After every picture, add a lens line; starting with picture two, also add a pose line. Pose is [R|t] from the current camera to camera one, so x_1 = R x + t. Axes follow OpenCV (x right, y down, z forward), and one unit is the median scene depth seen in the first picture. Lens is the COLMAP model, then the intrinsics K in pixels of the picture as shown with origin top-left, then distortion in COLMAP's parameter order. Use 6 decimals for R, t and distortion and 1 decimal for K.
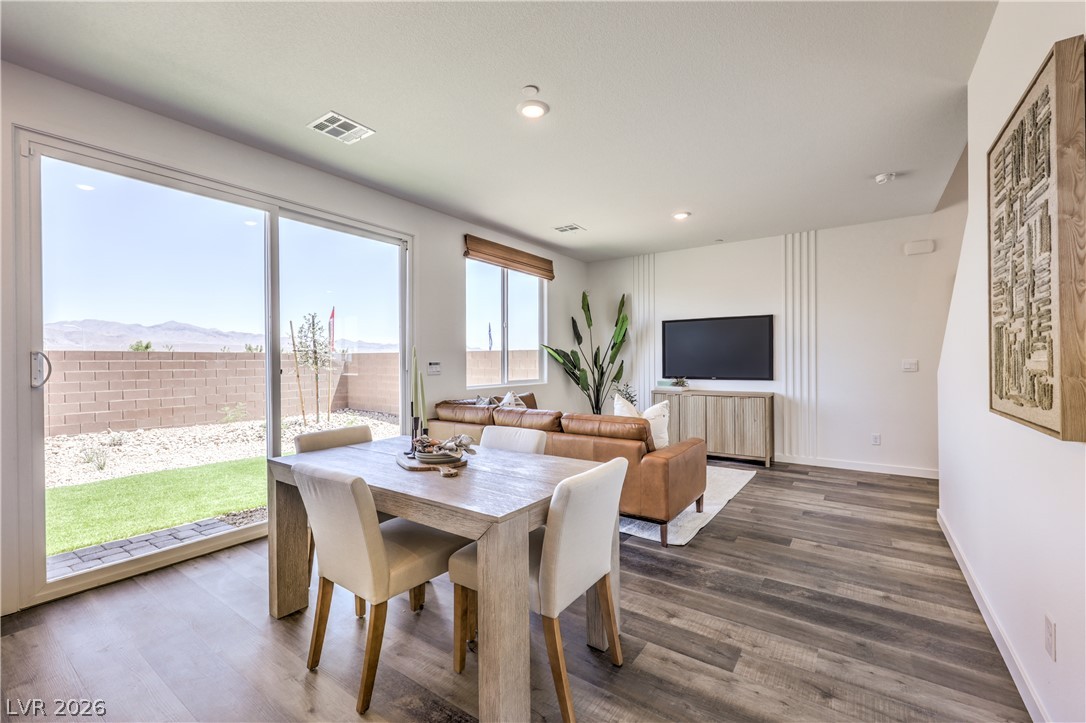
lens RADIAL K [[449.2, 0, 555.6], [0, 449.2, 361.5], [0, 0, 1]] dist [0.001045, 0.000059]
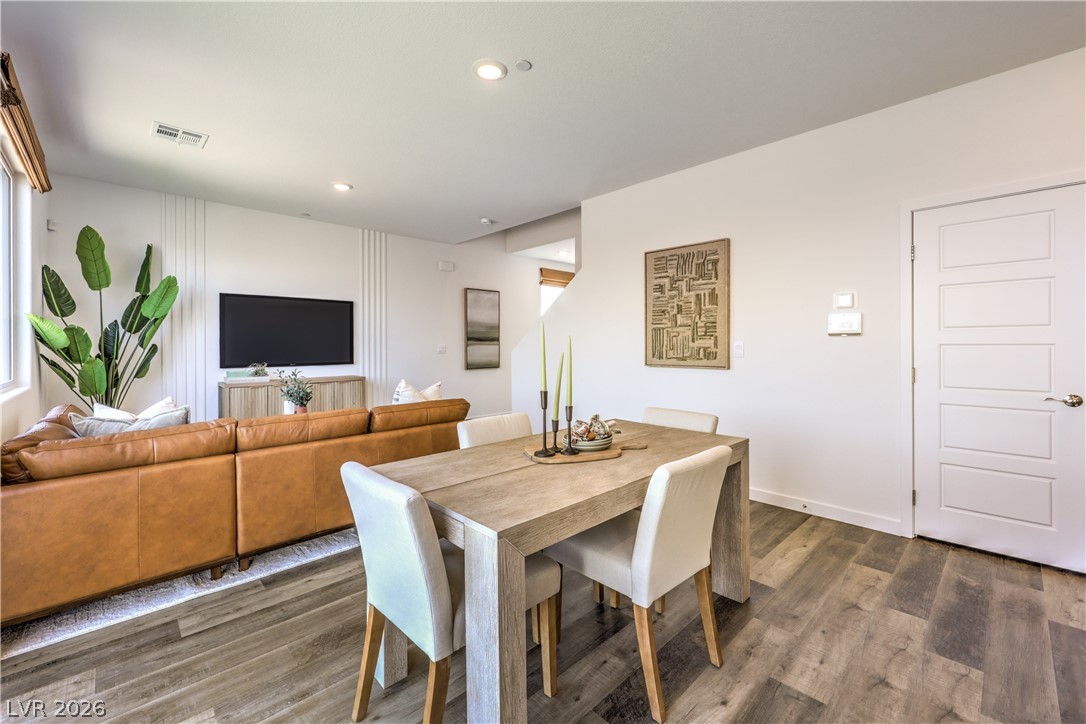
lens RADIAL K [[454.8, 0, 544.8], [0, 454.8, 345.1], [0, 0, 1]] dist [0.001624, -0.000028]
pose [[0.198258, 0.004545, 0.980139, -0.548437], [0.004451, 0.999975, -0.005538, 0.006842], [-0.980140, 0.005461, 0.198233, 0.409266]]
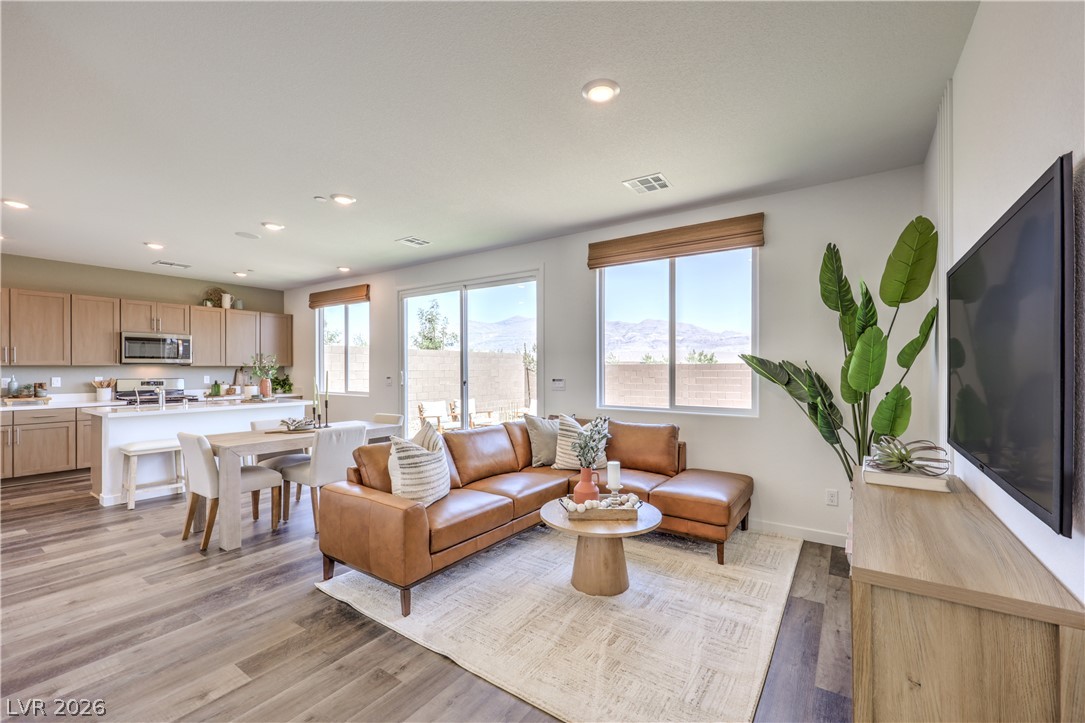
lens RADIAL K [[444.0, 0, 548.2], [0, 444.0, 367.5], [0, 0, 1]] dist [0.000677, 0.000037]
pose [[0.002289, 0.002675, -0.999994, 0.767167], [-0.002071, 0.999994, 0.002670, -0.027812], [0.999995, 0.002065, 0.002295, 0.945198]]
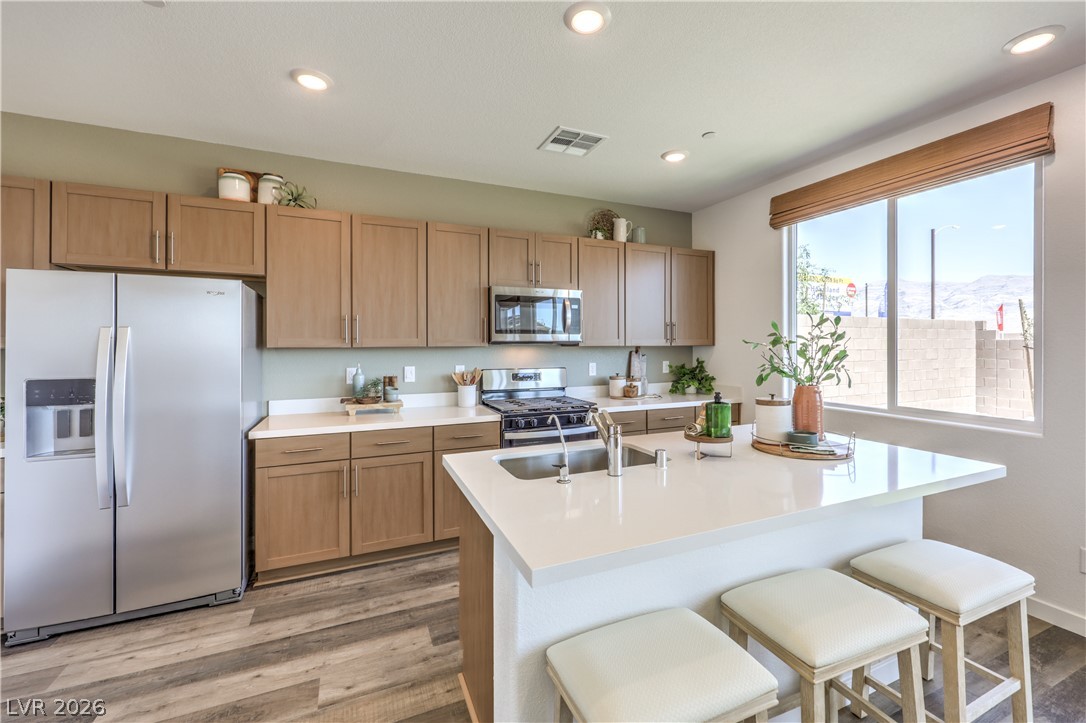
lens RADIAL K [[445.6, 0, 550.6], [0, 445.6, 344.1], [0, 0, 1]] dist [-0.000292, 0.000035]
pose [[-0.527979, 0.007207, -0.849227, 0.026927], [0.001764, 0.999971, 0.007389, -0.036663], [0.849256, 0.002404, -0.527976, 0.163345]]
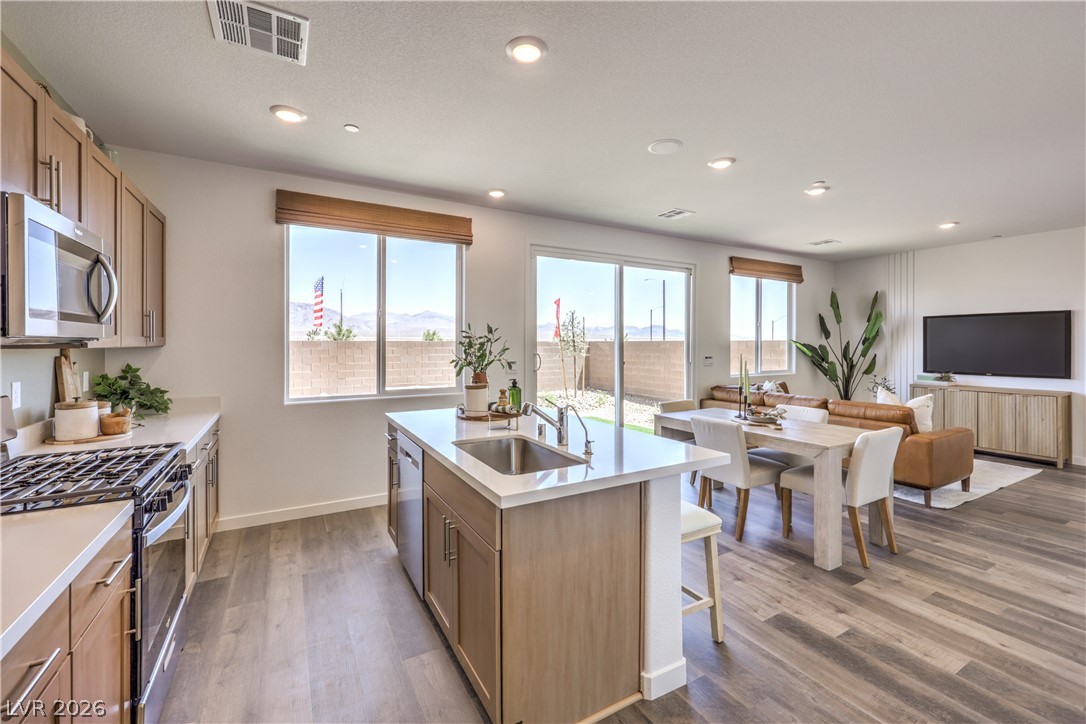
lens RADIAL K [[454.8, 0, 544.8], [0, 454.8, 345.1], [0, 0, 1]] dist [0.001624, -0.000028]
pose [[0.899472, 0.005842, -0.436940, -0.114069], [-0.004424, 0.999981, 0.004264, -0.034324], [0.436957, -0.001903, 0.899481, -0.418098]]
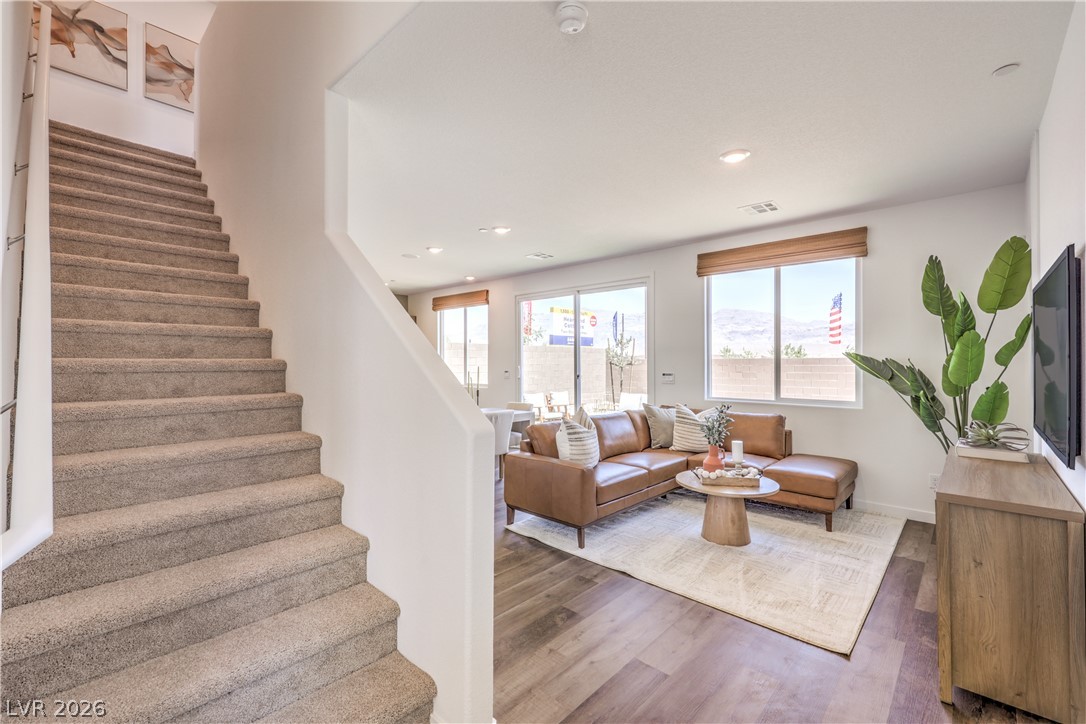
lens RADIAL K [[457.9, 0, 546.7], [0, 457.9, 358.9], [0, 0, 1]] dist [-0.000248, -0.000095]
pose [[-0.146011, -0.001442, -0.989282, 0.973521], [-0.002125, 0.999997, -0.001144, -0.034905], [0.989281, 0.001935, -0.146014, 0.831636]]
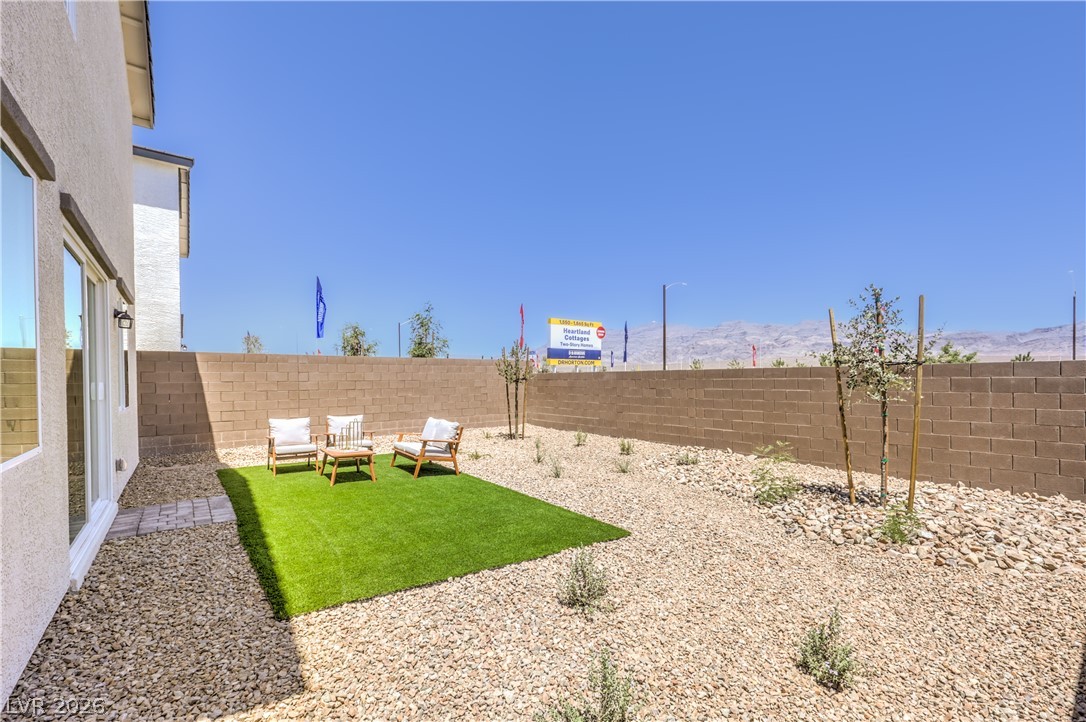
lens RADIAL K [[457.9, 0, 546.7], [0, 457.9, 357.9], [0, 0, 1]] dist [-0.000248, -0.000095]
pose [[-0.290109, -0.035096, -0.956350, 0.129739], [0.005647, 0.999247, -0.038383, -0.021762], [0.956977, -0.016535, -0.289692, 1.803963]]
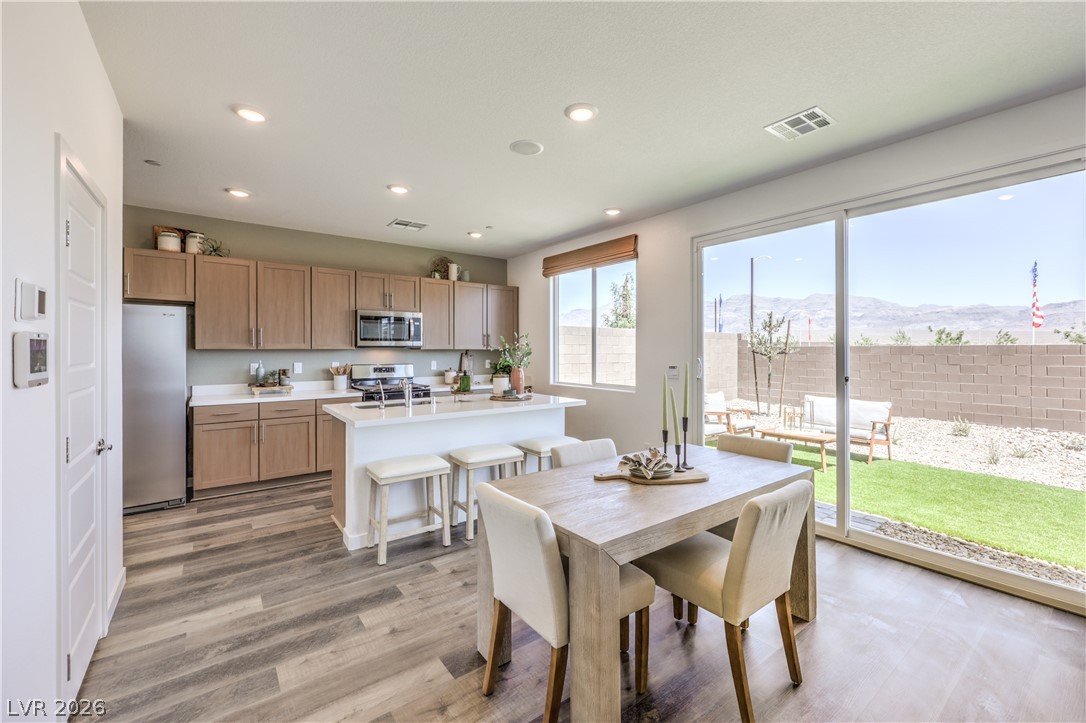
lens RADIAL K [[442.2, 0, 549.6], [0, 442.2, 351.1], [0, 0, 1]] dist [-0.000461, -0.000014]
pose [[-0.314229, 0.008186, -0.949312, 0.356570], [-0.001920, 0.999955, 0.009258, -0.034013], [0.949345, 0.004732, -0.314199, 0.498932]]
